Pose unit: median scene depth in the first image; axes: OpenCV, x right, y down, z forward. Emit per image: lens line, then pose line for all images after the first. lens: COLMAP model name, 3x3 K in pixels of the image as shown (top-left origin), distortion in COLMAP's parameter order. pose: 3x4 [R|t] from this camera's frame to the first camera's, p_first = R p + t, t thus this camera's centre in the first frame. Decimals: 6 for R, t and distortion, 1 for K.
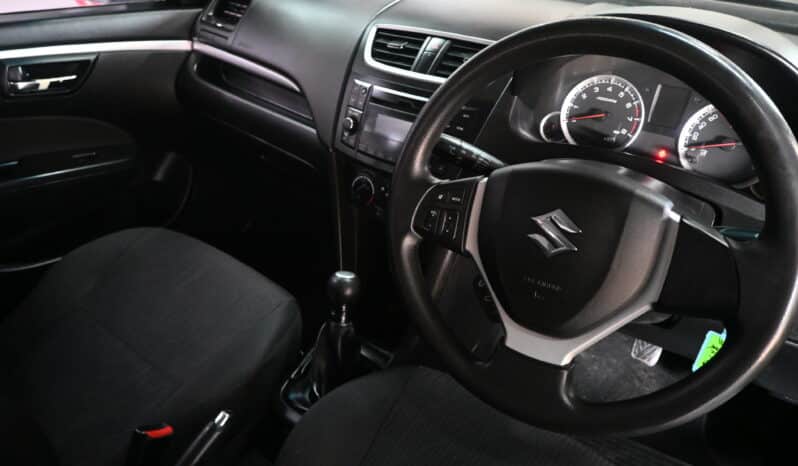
lens RADIAL K [[537.0, 0, 398.2], [0, 537.0, 231.5], [0, 0, 1]] dist [-0.011241, -0.001104]
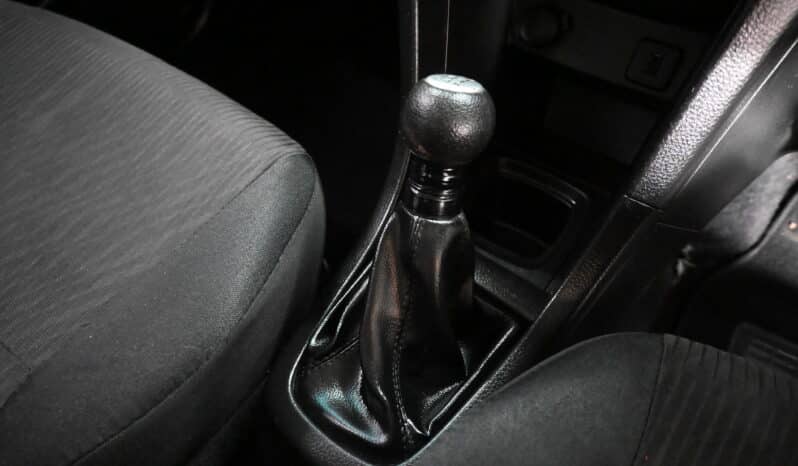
lens RADIAL K [[537.0, 0, 400.1], [0, 537.0, 232.6], [0, 0, 1]] dist [-0.011241, -0.001104]
pose [[0.999660, -0.010150, 0.024033, -0.141584], [0.002476, 0.953971, 0.299890, 0.067030], [-0.025971, -0.299728, 0.953671, 0.631633]]
